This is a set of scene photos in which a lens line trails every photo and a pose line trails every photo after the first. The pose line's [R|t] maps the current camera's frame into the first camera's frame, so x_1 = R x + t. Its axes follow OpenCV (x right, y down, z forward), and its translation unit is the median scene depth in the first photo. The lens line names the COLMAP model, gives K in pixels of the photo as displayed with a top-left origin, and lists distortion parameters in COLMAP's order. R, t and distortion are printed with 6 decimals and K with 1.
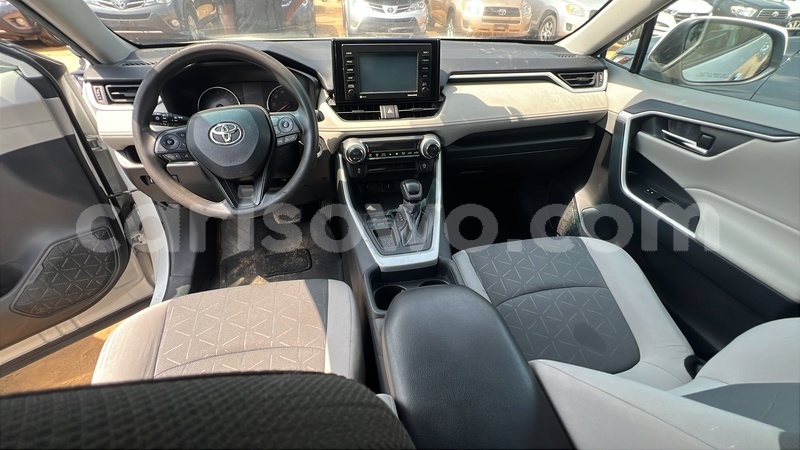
lens RADIAL K [[343.0, 0, 402.9], [0, 343.0, 226.1], [0, 0, 1]] dist [-0.001326, -0.000347]
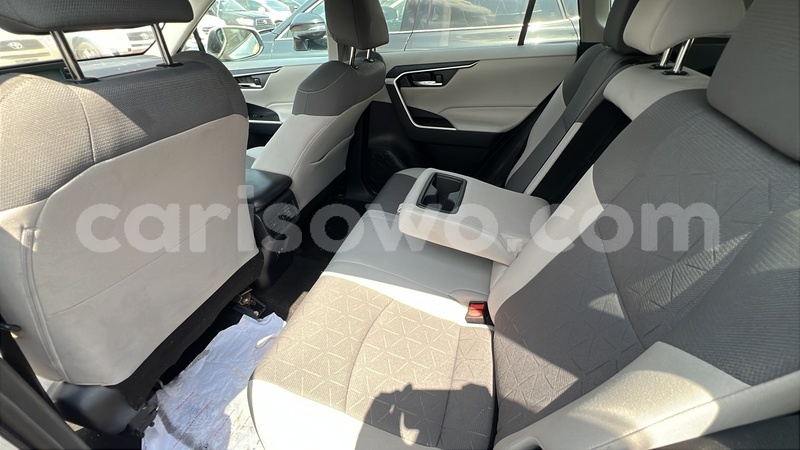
lens RADIAL K [[340.2, 0, 400.0], [0, 340.2, 225.0], [0, 0, 1]] dist [-0.001433, 0.000239]
pose [[0.476626, -0.495609, 0.726085, -0.558577], [0.520990, 0.824511, 0.220797, 0.403709], [-0.708094, 0.273046, 0.651191, -0.635543]]
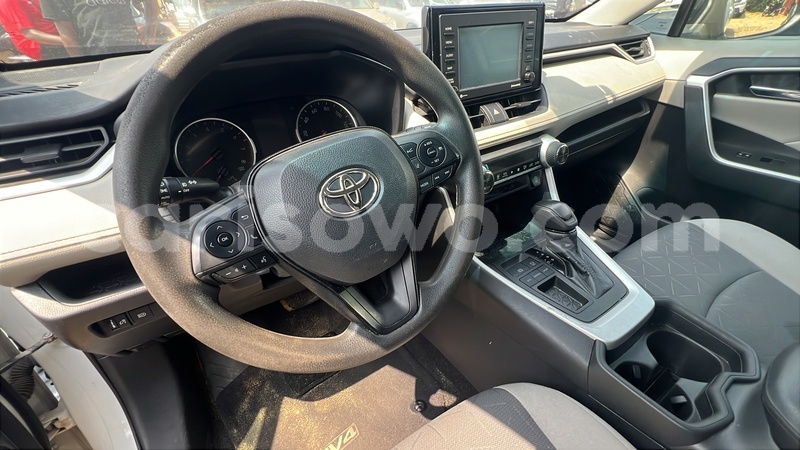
lens RADIAL K [[340.2, 0, 400.0], [0, 340.2, 225.0], [0, 0, 1]] dist [-0.001433, 0.000239]
pose [[0.922820, -0.247755, 0.294992, -0.443304], [0.261956, 0.965038, -0.008969, -0.149648], [-0.282456, 0.085552, 0.955458, 0.394476]]
